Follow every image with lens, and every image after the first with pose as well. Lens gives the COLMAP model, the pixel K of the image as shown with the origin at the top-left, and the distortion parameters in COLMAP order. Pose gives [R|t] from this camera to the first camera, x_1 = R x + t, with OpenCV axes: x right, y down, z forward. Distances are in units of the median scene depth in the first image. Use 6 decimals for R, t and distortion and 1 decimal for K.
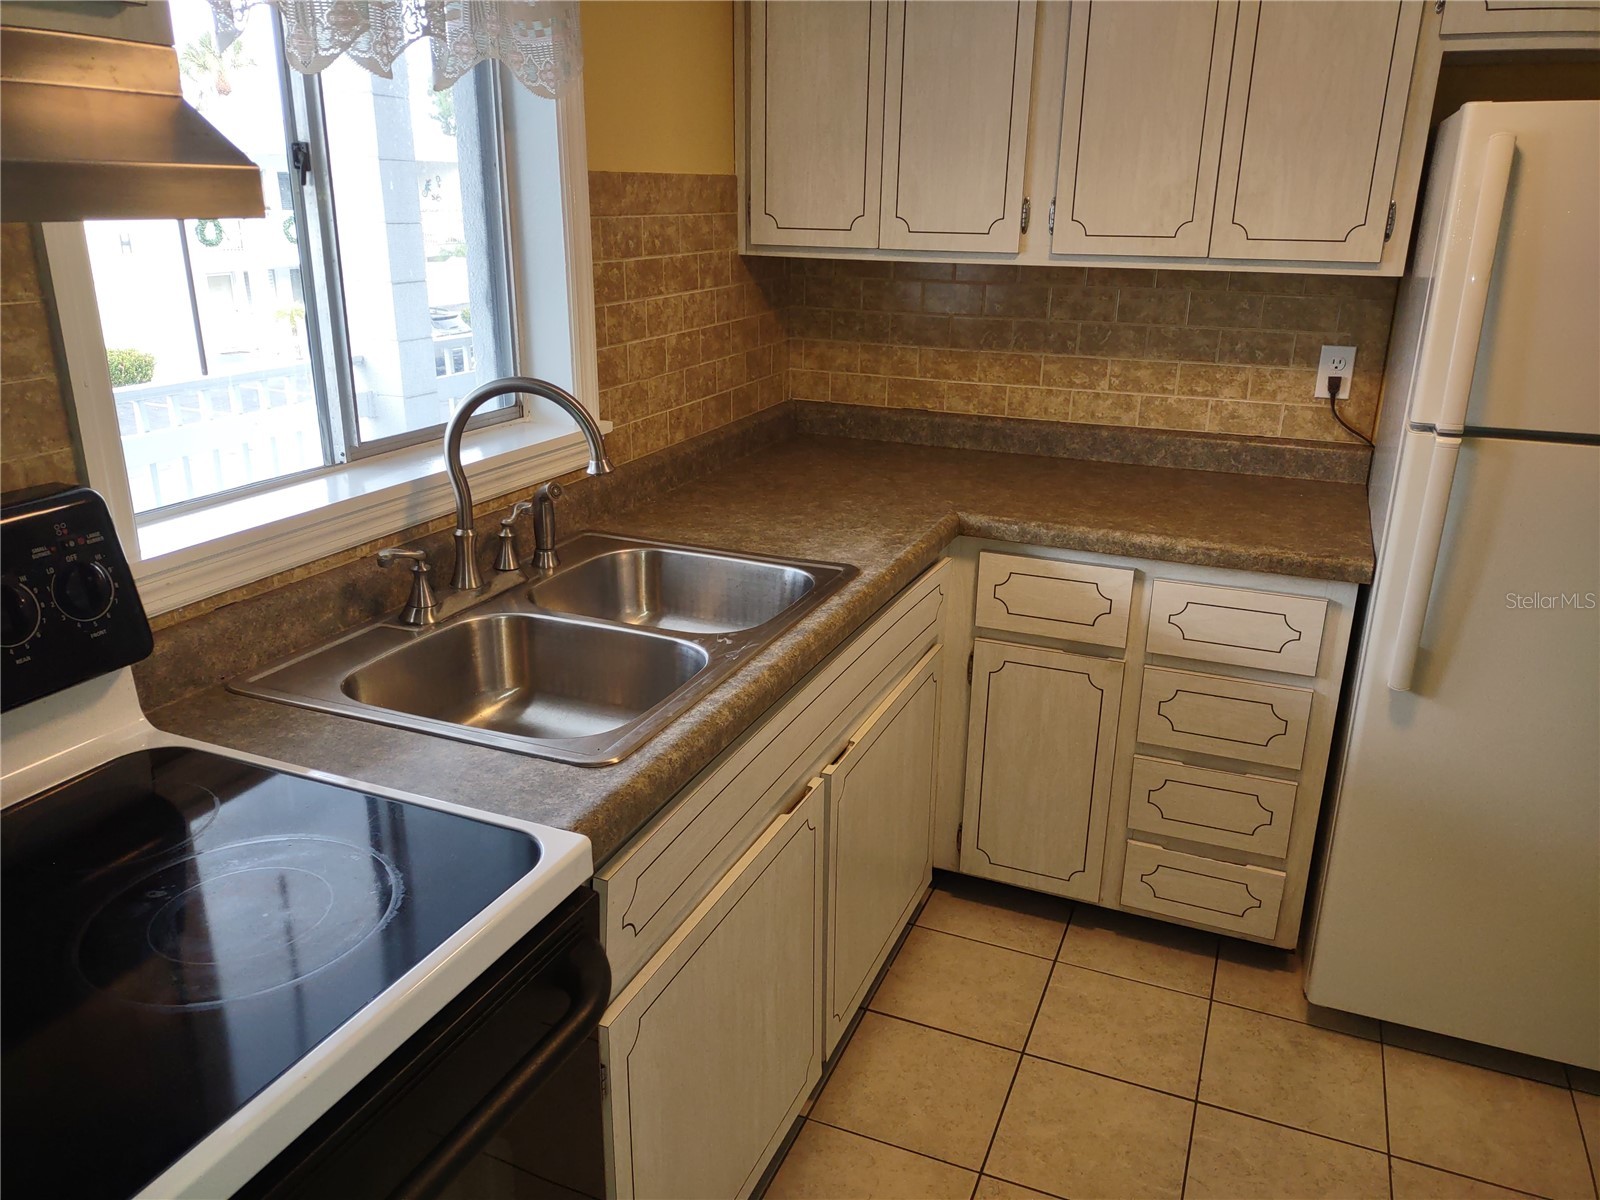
lens RADIAL K [[1177.6, 0, 801.4], [0, 1177.6, 603.1], [0, 0, 1]] dist [0.032746, -0.043936]
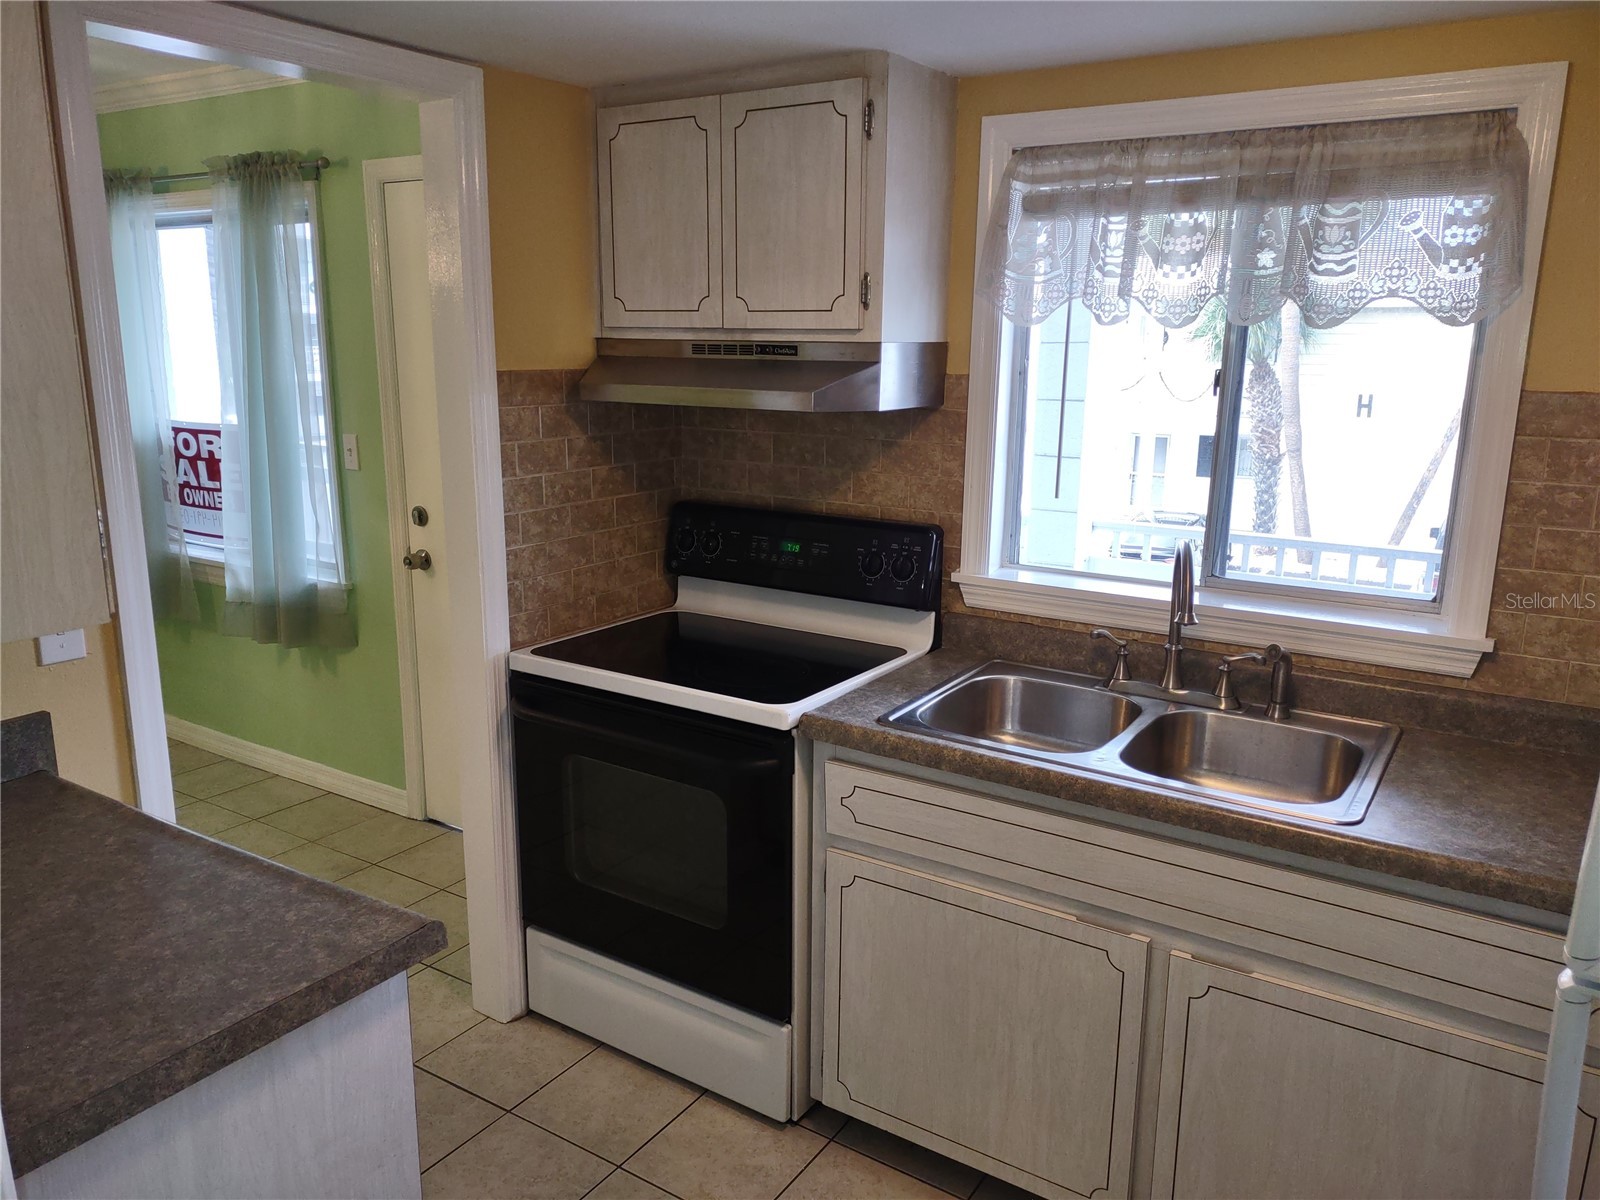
lens RADIAL K [[1177.6, 0, 799.1], [0, 1177.6, 603.6], [0, 0, 1]] dist [0.032746, -0.043936]
pose [[-0.164782, 0.207062, -0.964351, 0.988029], [-0.332068, 0.908993, 0.251917, -0.278906], [0.928751, 0.361741, -0.081027, 0.647226]]
